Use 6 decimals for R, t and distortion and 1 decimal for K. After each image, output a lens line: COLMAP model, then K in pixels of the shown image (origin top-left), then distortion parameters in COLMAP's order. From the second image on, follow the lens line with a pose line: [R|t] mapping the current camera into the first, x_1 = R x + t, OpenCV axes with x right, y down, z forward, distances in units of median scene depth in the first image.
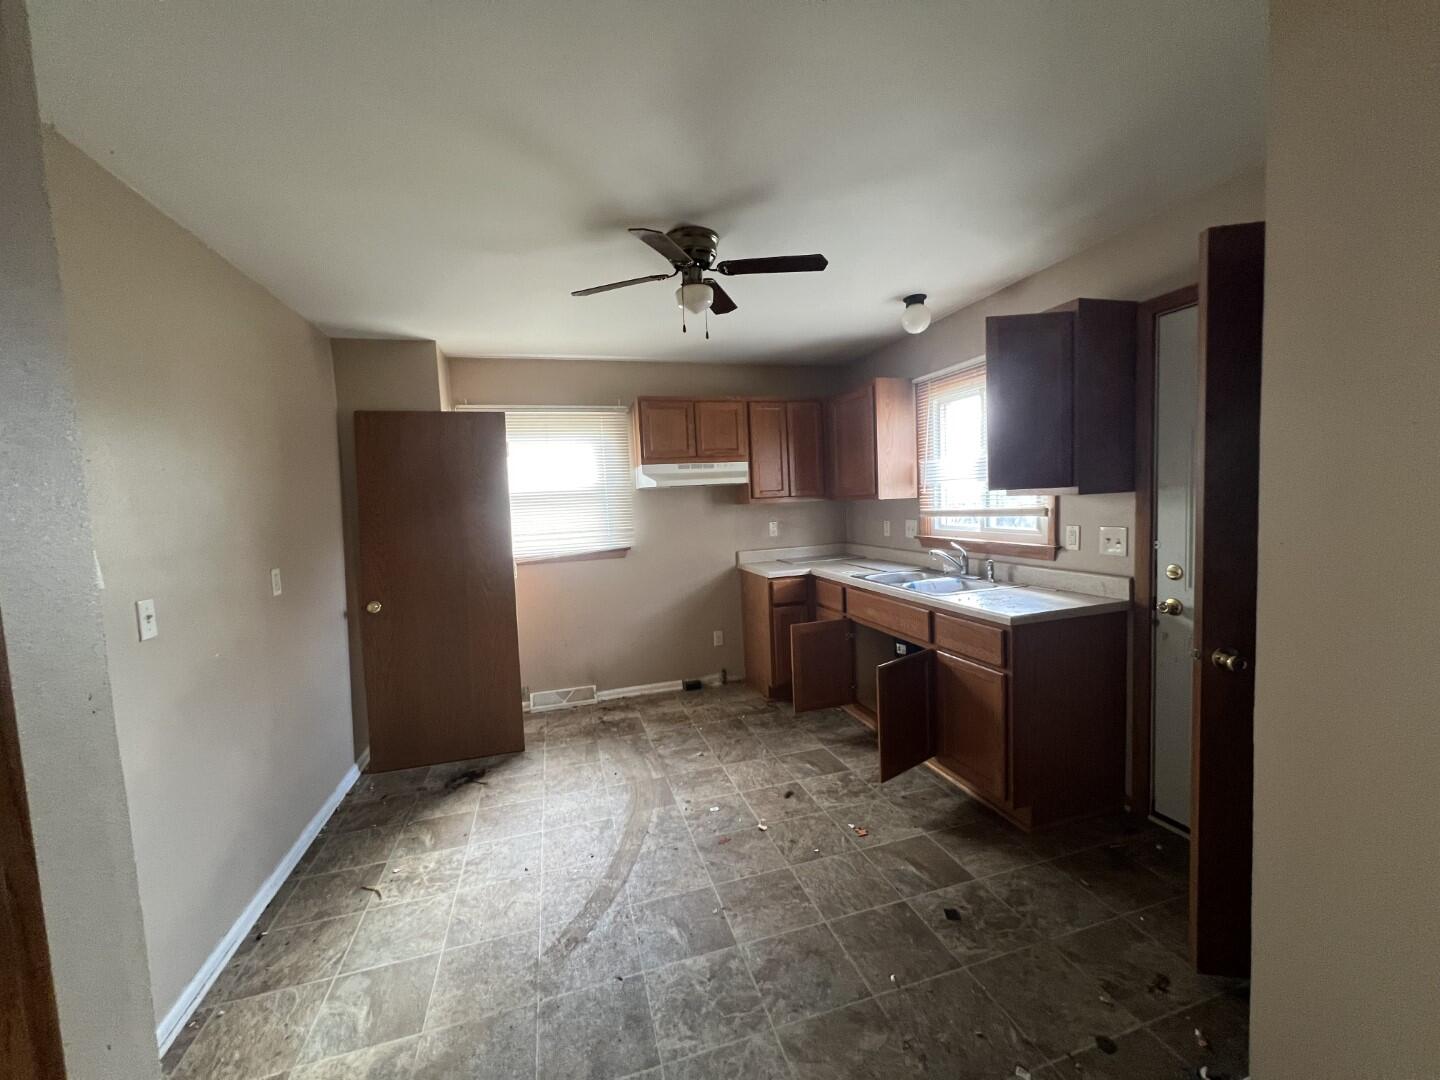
lens RADIAL K [[575.7, 0, 717.8], [0, 575.7, 540.2], [0, 0, 1]] dist [-0.001552, 0.000131]
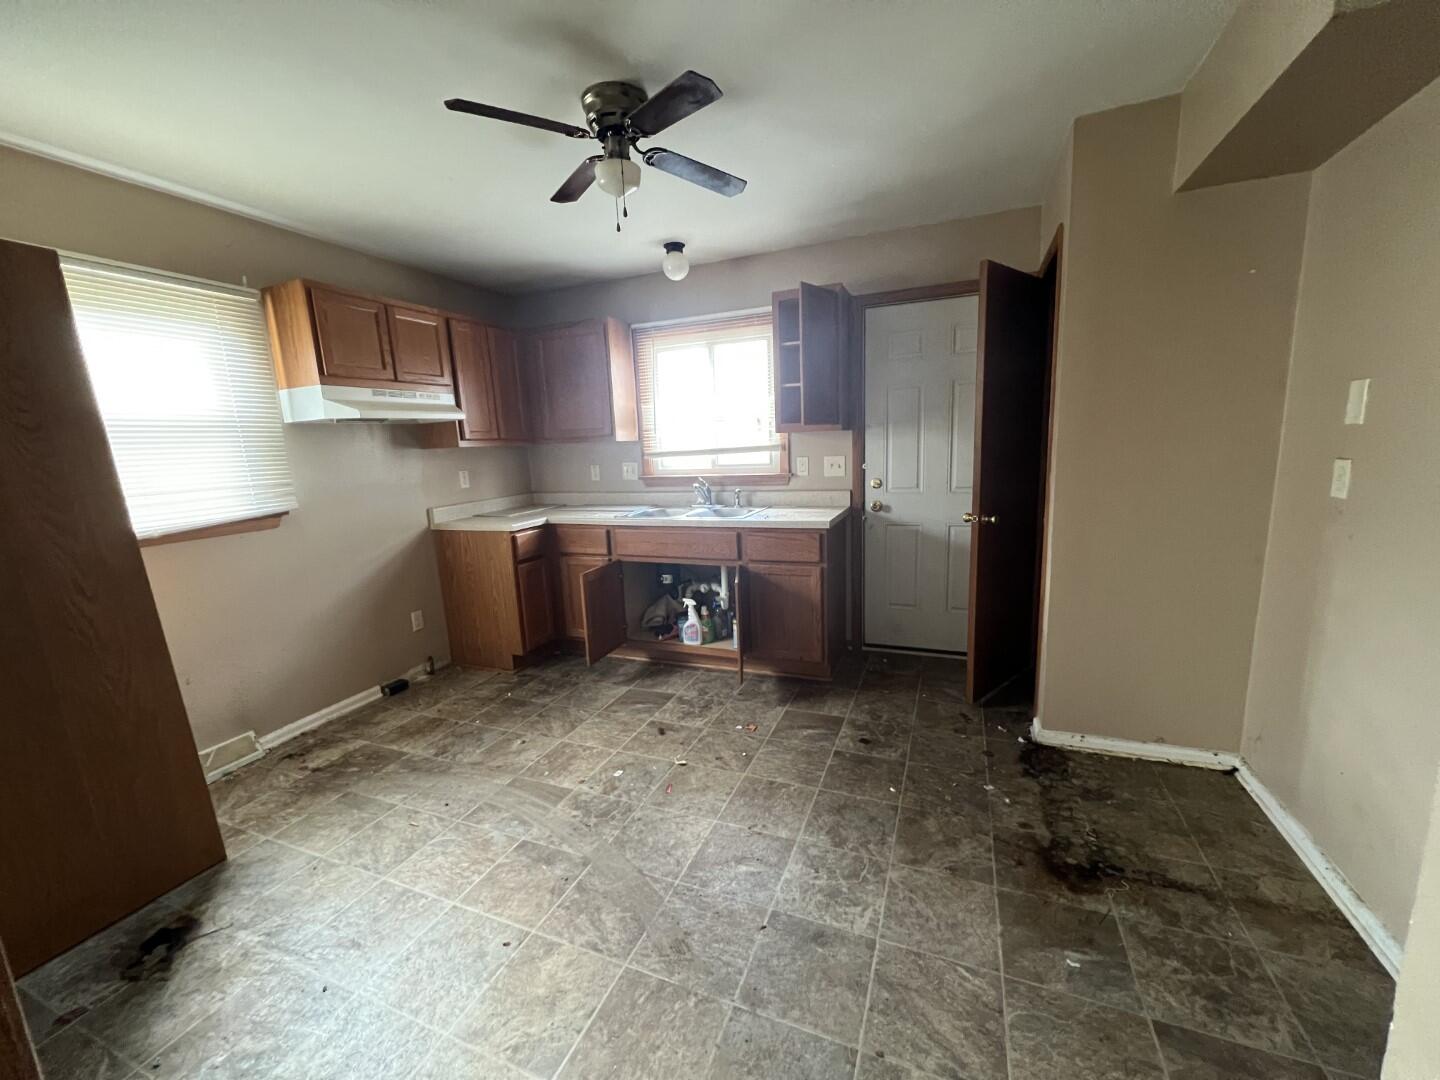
lens RADIAL K [[575.7, 0, 722.3], [0, 575.7, 542.6], [0, 0, 1]] dist [-0.001552, 0.000131]
pose [[0.623381, -0.116956, 0.773122, -0.456080], [0.069638, 0.993125, 0.094087, 0.027040], [-0.778811, -0.004814, 0.627241, 0.249428]]
